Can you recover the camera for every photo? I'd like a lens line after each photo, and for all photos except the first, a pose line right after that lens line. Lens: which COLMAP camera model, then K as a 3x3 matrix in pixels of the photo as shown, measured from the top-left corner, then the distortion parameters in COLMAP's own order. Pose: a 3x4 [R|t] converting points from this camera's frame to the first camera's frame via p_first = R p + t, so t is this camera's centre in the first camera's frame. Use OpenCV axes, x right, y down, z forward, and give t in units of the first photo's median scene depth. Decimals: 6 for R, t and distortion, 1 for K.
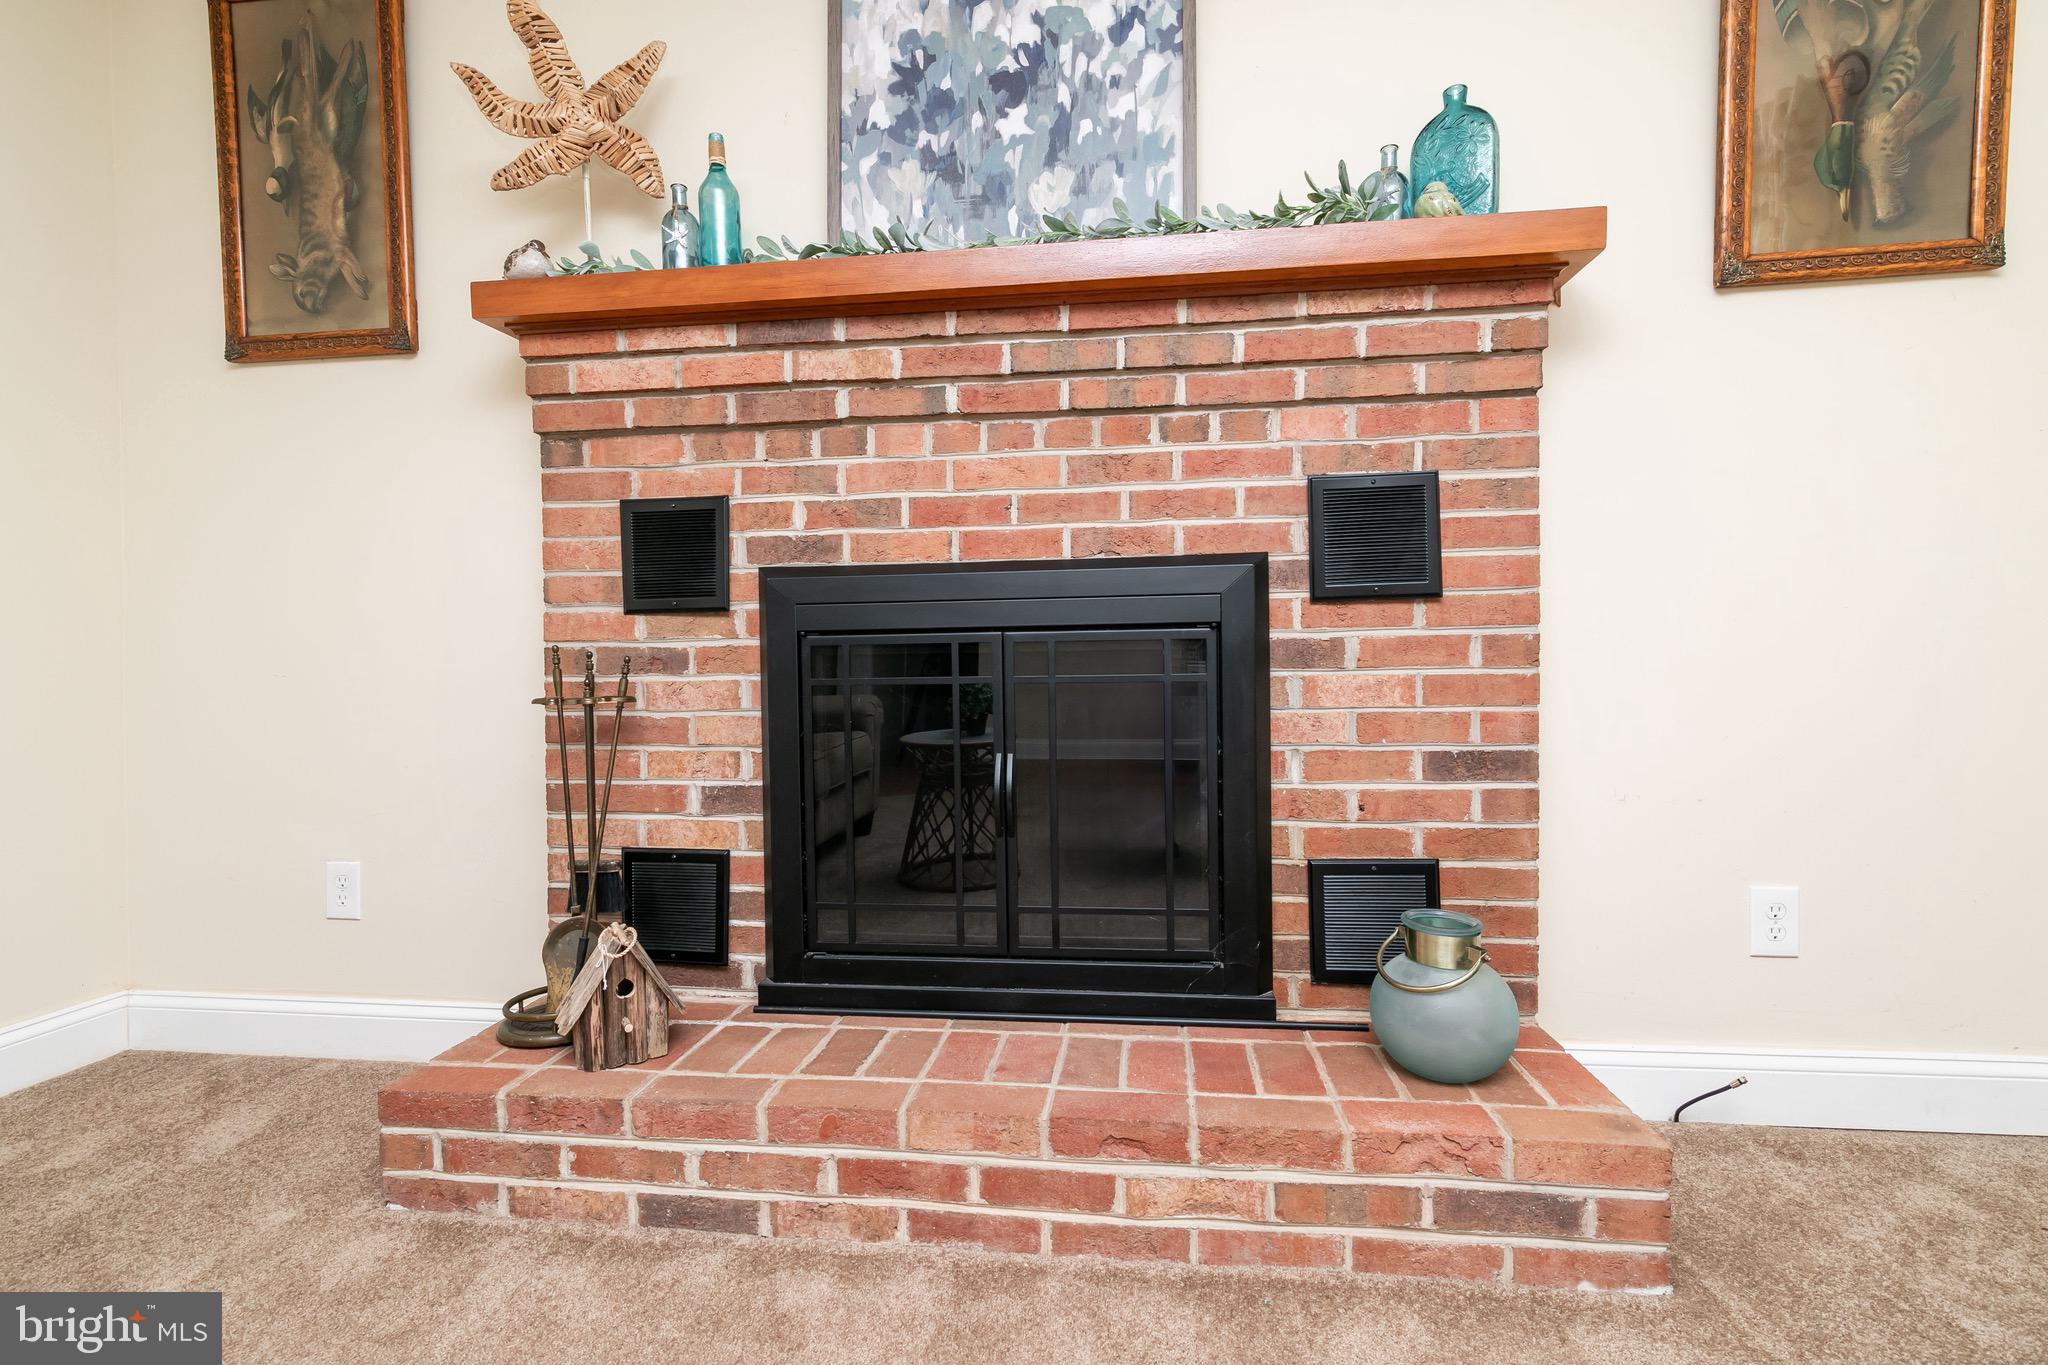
lens RADIAL K [[967.8, 0, 1055.9], [0, 967.8, 688.7], [0, 0, 1]] dist [-0.009853, -0.000005]
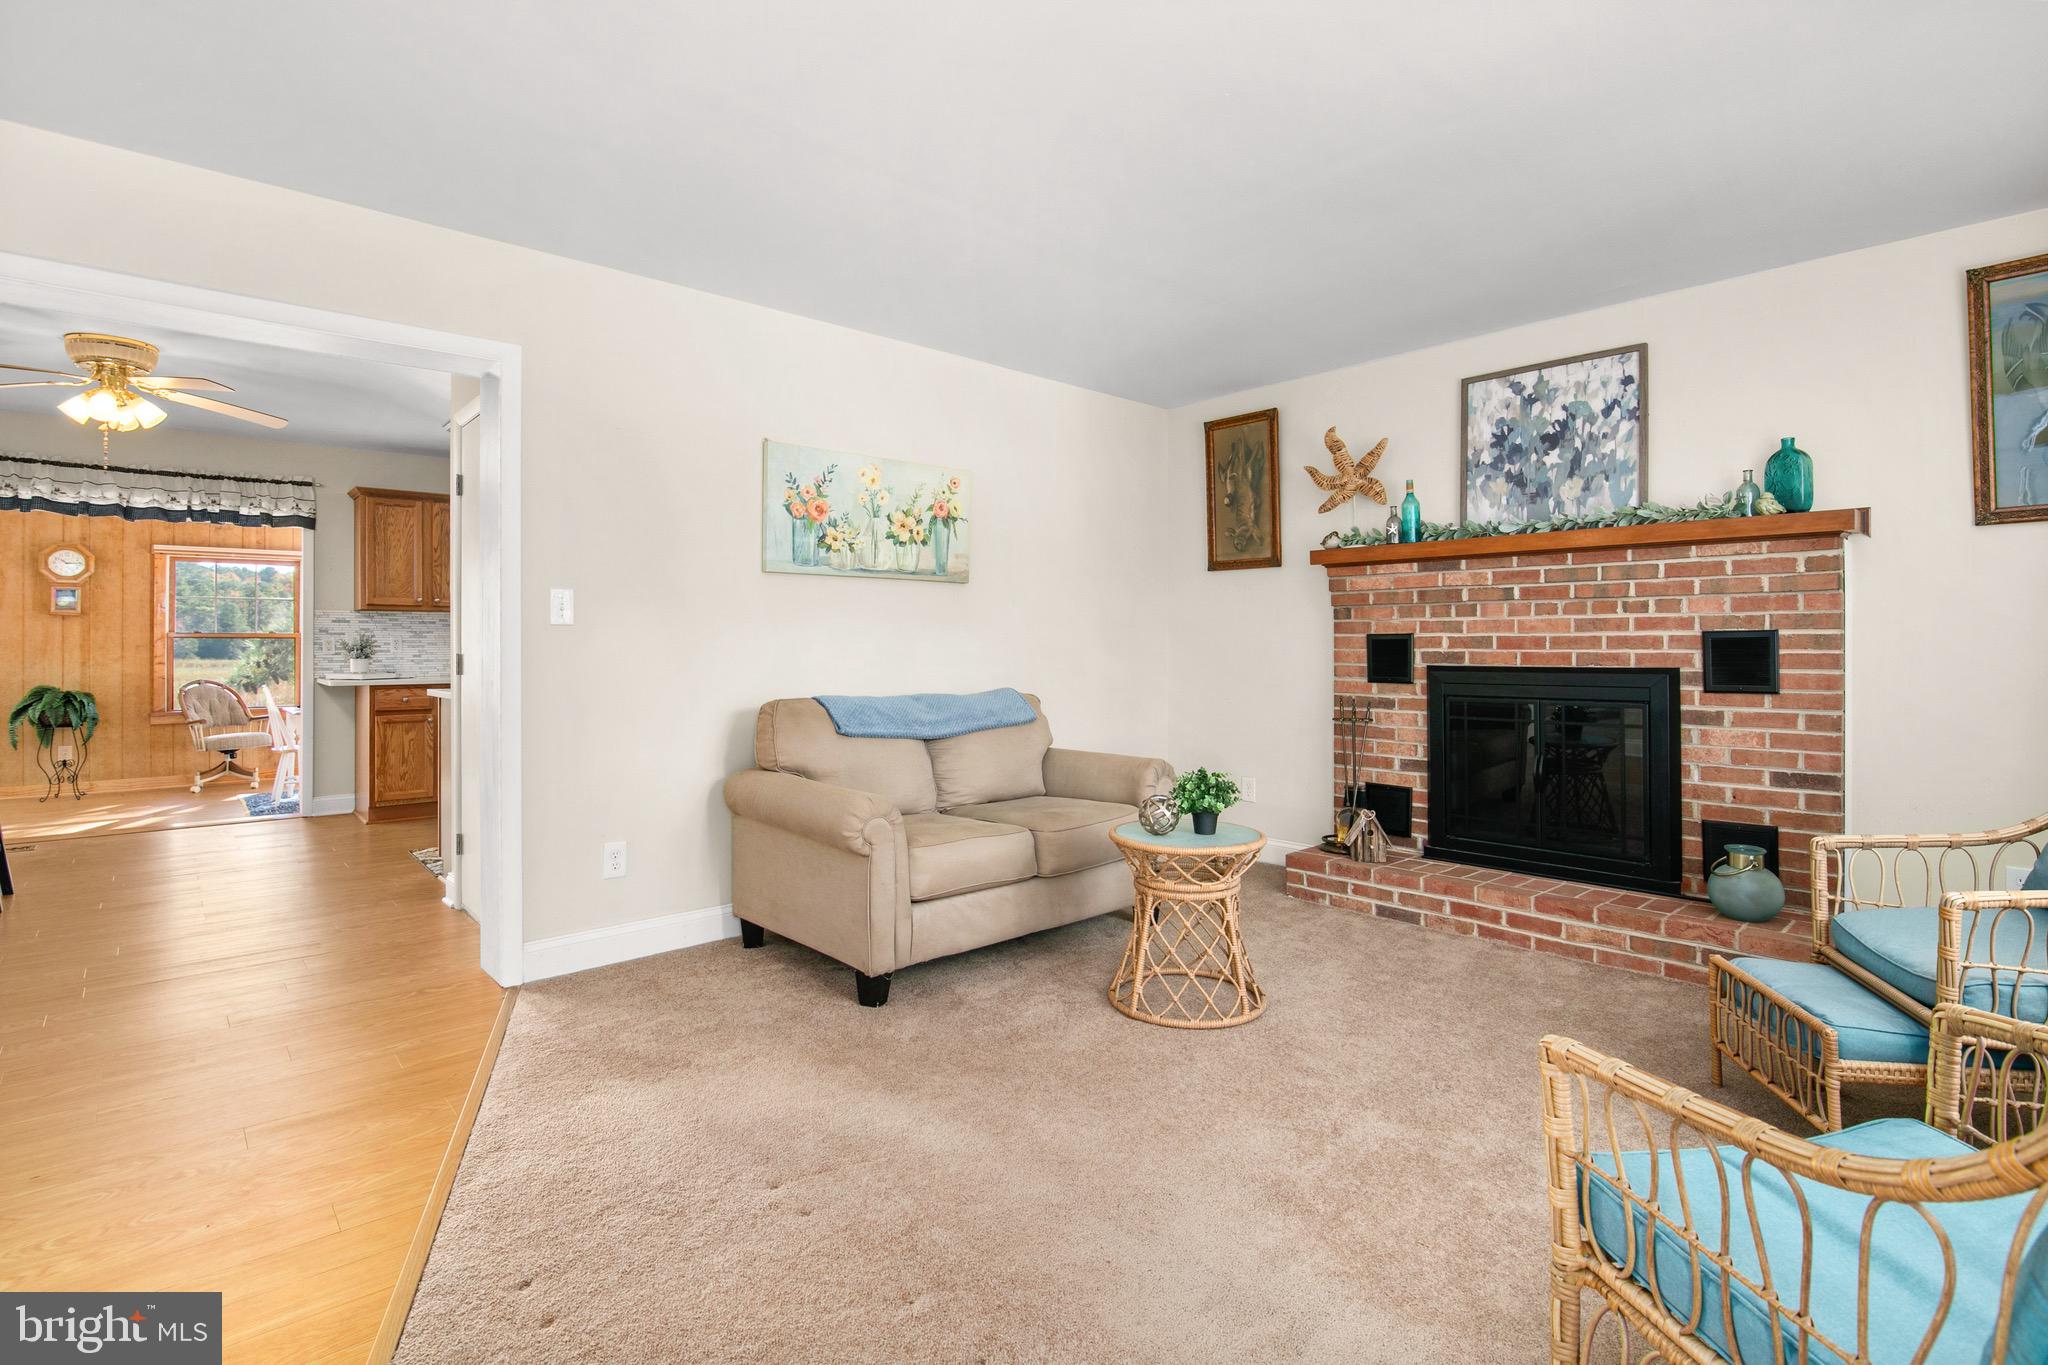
lens RADIAL K [[967.8, 0, 1022.8], [0, 967.8, 641.3], [0, 0, 1]] dist [-0.009853, -0.000005]
pose [[0.756433, 0.005447, -0.654048, 0.482458], [-0.018585, 0.999741, -0.013169, -0.138166], [0.653807, 0.022117, 0.756338, -1.407854]]
